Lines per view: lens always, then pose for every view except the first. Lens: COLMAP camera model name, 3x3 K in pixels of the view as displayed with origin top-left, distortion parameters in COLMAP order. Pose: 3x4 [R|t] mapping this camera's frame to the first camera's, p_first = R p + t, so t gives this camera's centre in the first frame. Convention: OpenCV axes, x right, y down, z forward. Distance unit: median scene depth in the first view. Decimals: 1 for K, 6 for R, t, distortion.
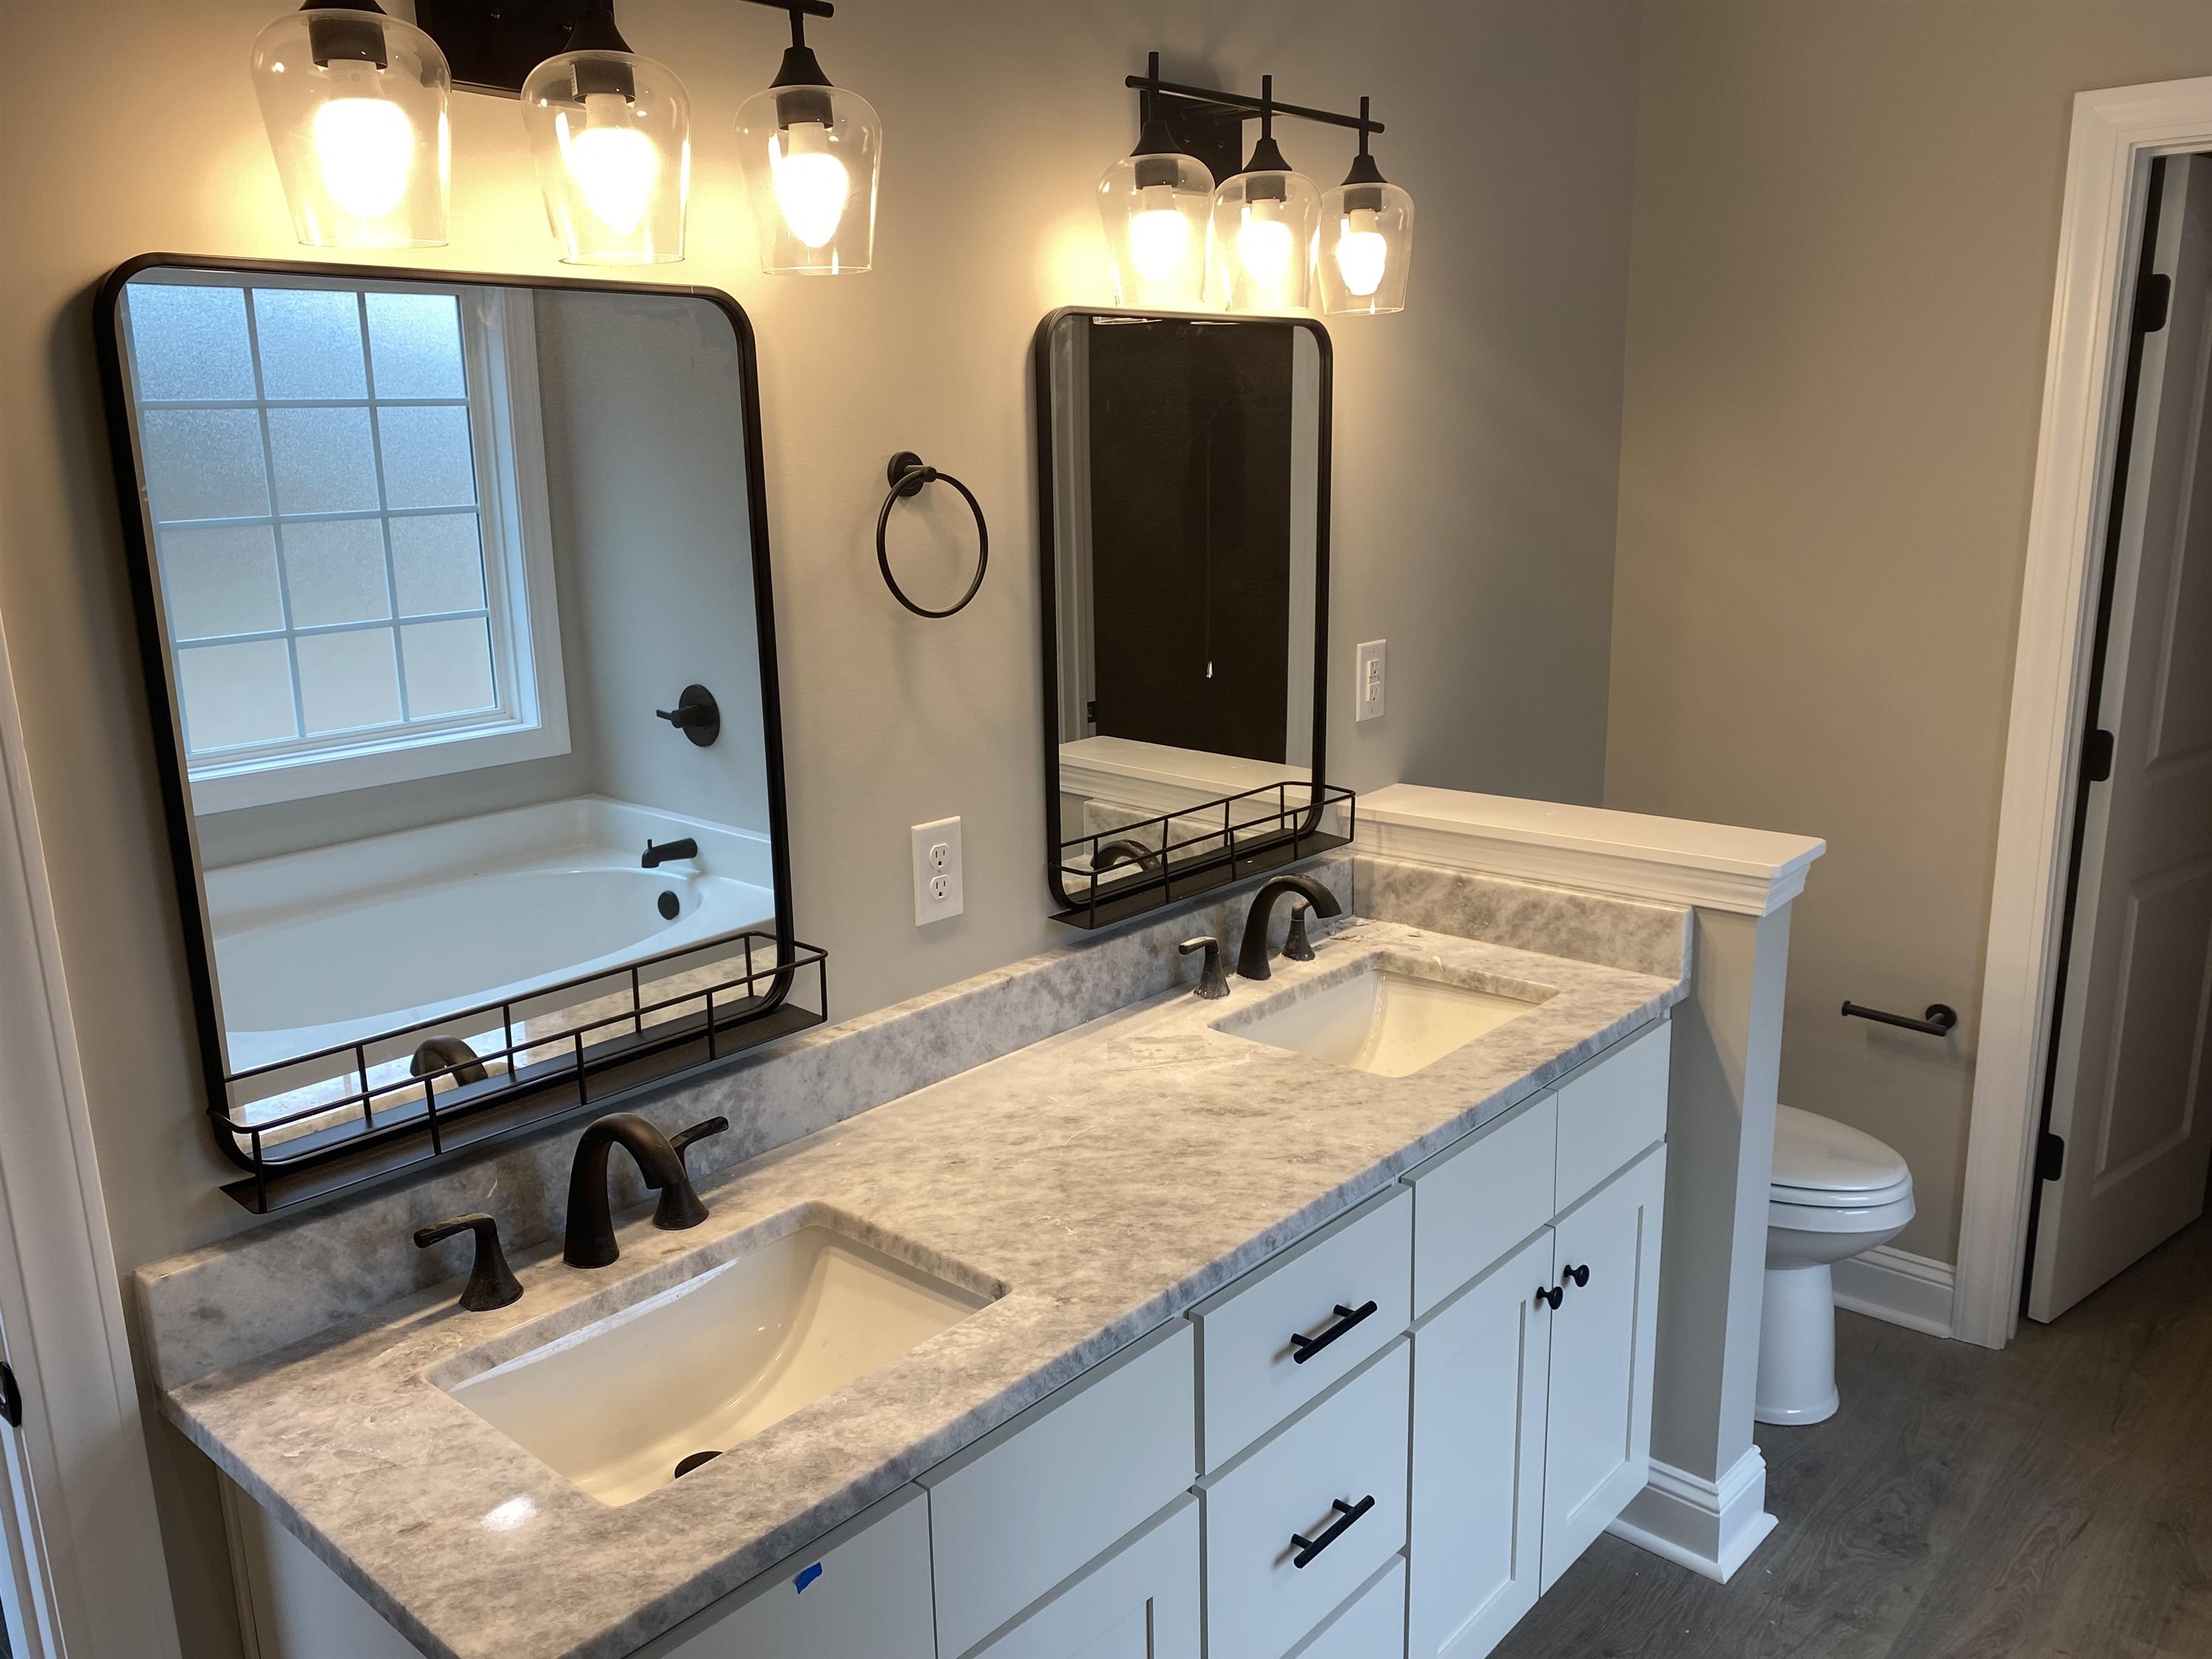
lens RADIAL K [[1668.0, 0, 1080.1], [0, 1668.0, 828.9], [0, 0, 1]] dist [0.067611, -0.084468]
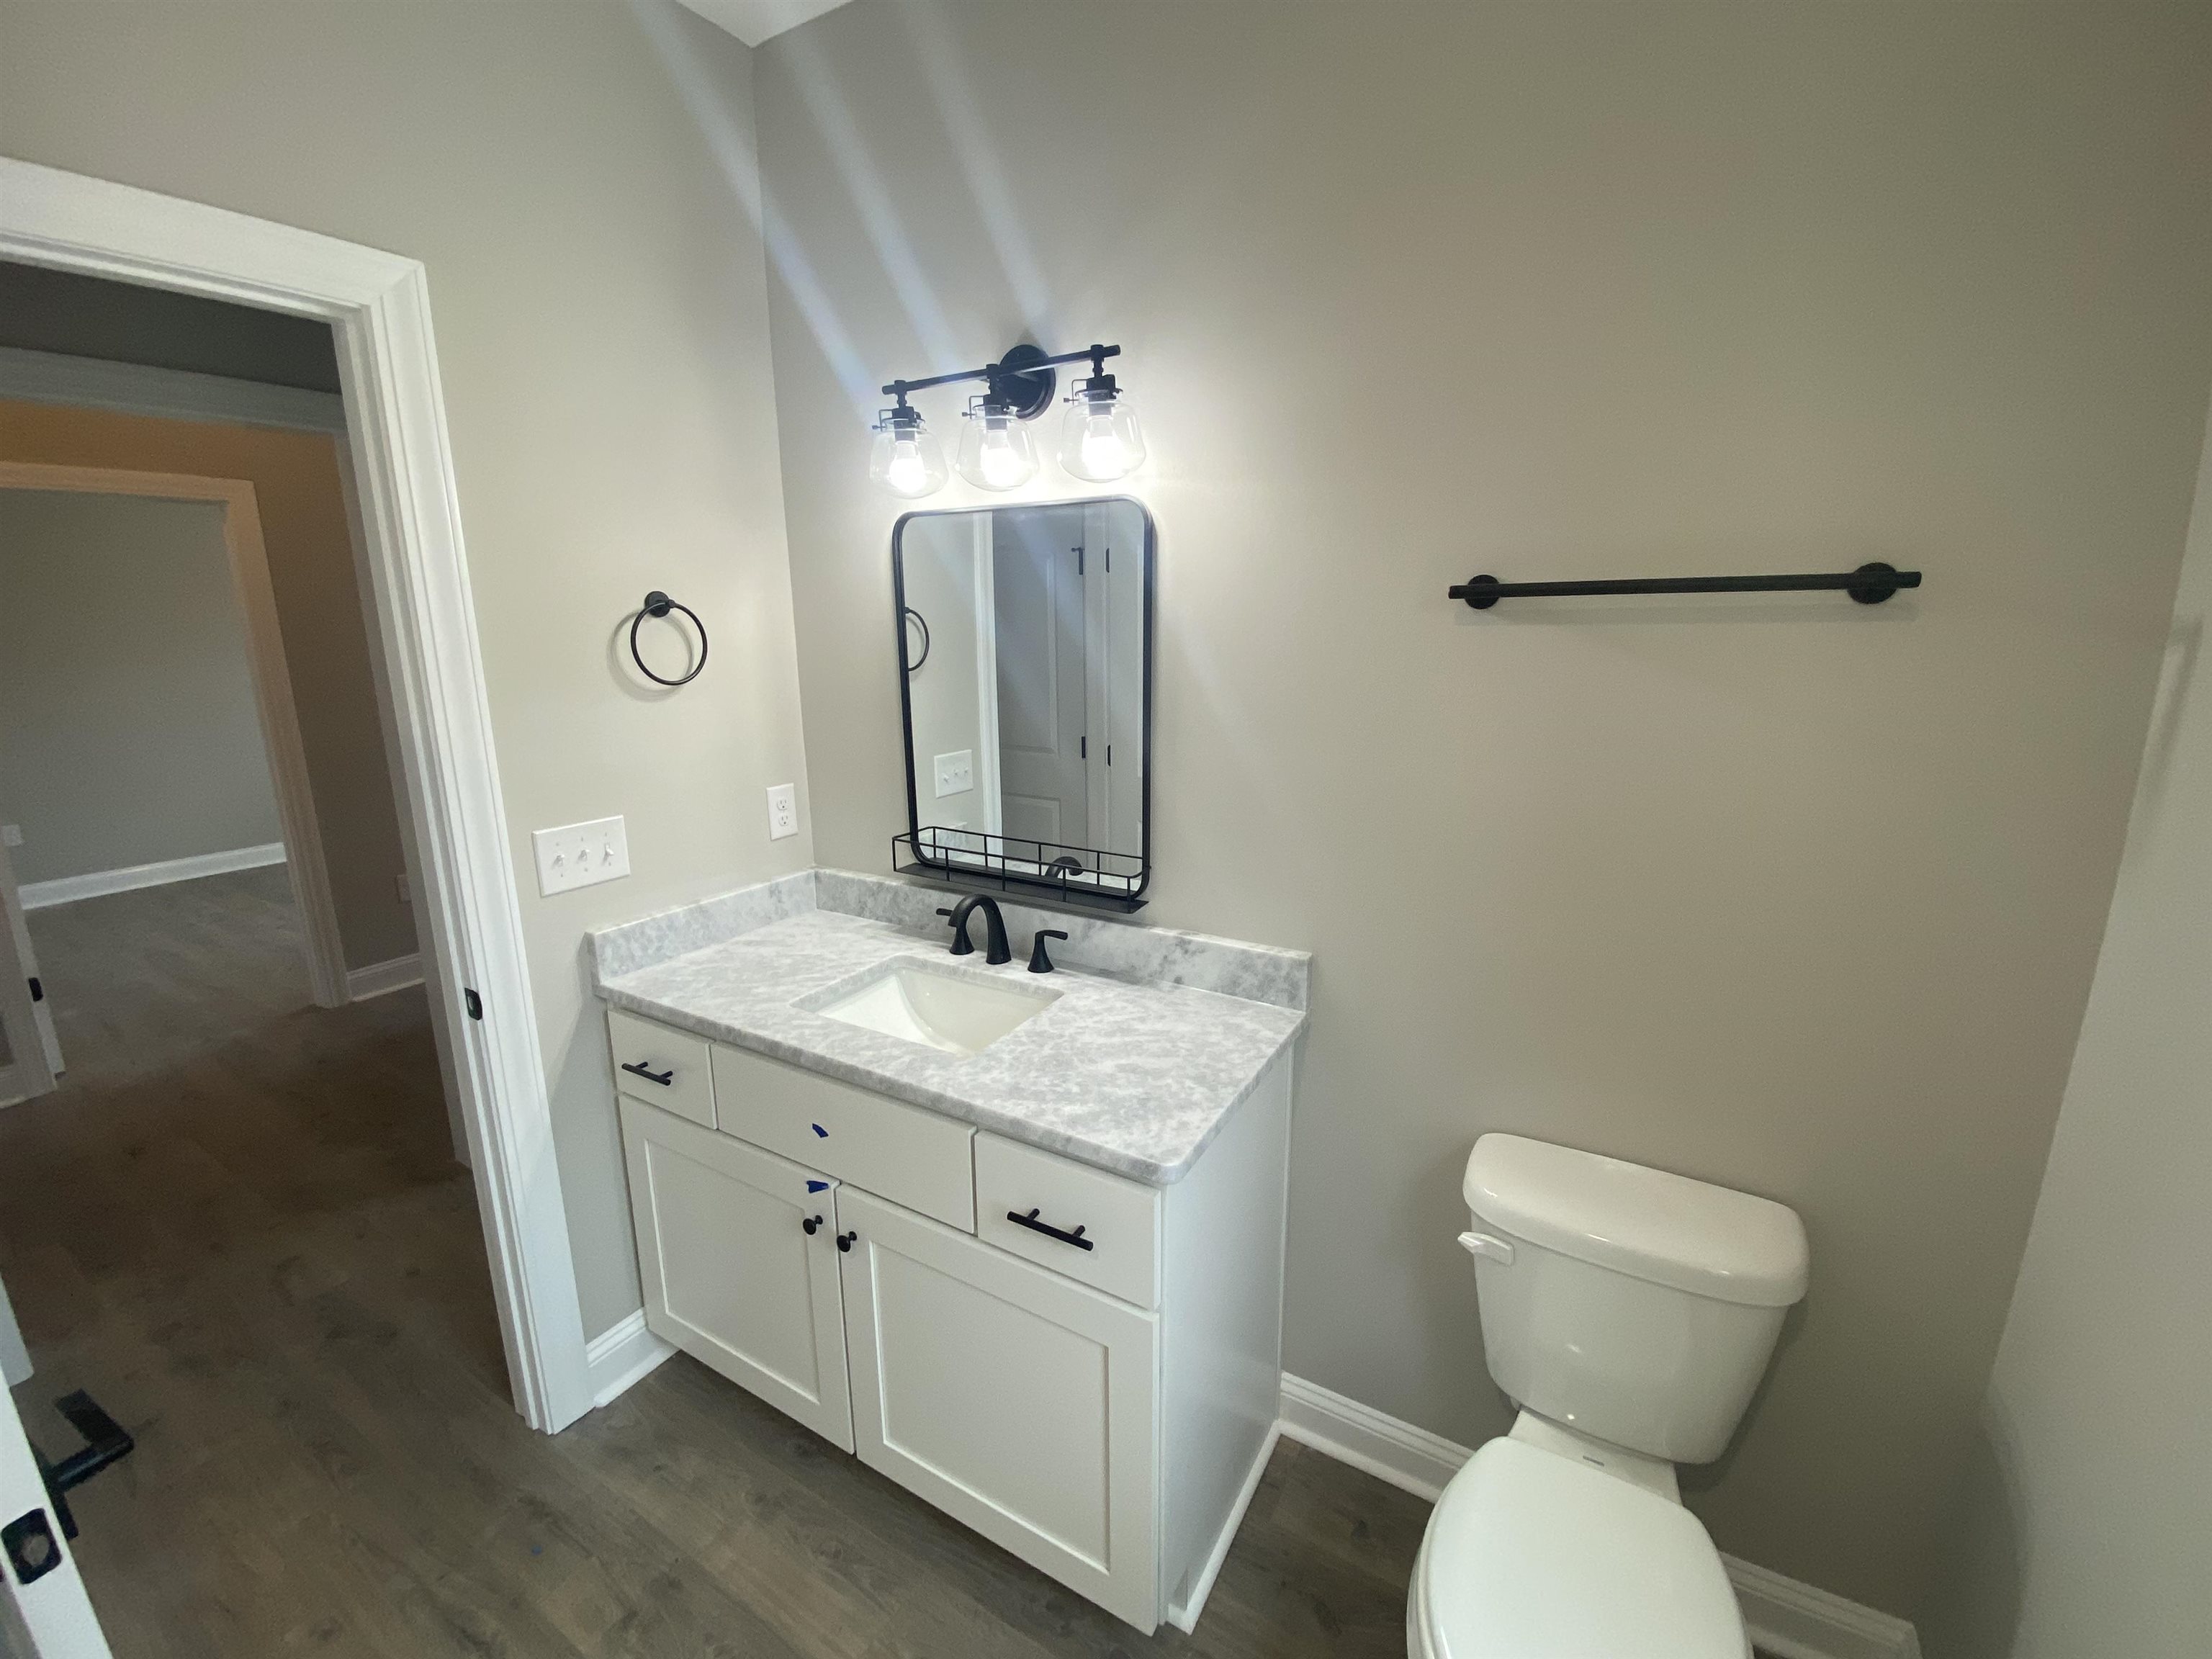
lens RADIAL K [[907.1, 0, 1105.1], [0, 907.1, 796.3], [0, 0, 1]] dist [0.000684, 0.000092]
pose [[0.260881, 0.261249, -0.929349, 0.853159], [-0.215091, 0.954217, 0.207861, -0.240532], [0.941104, 0.145667, 0.305130, 0.828528]]
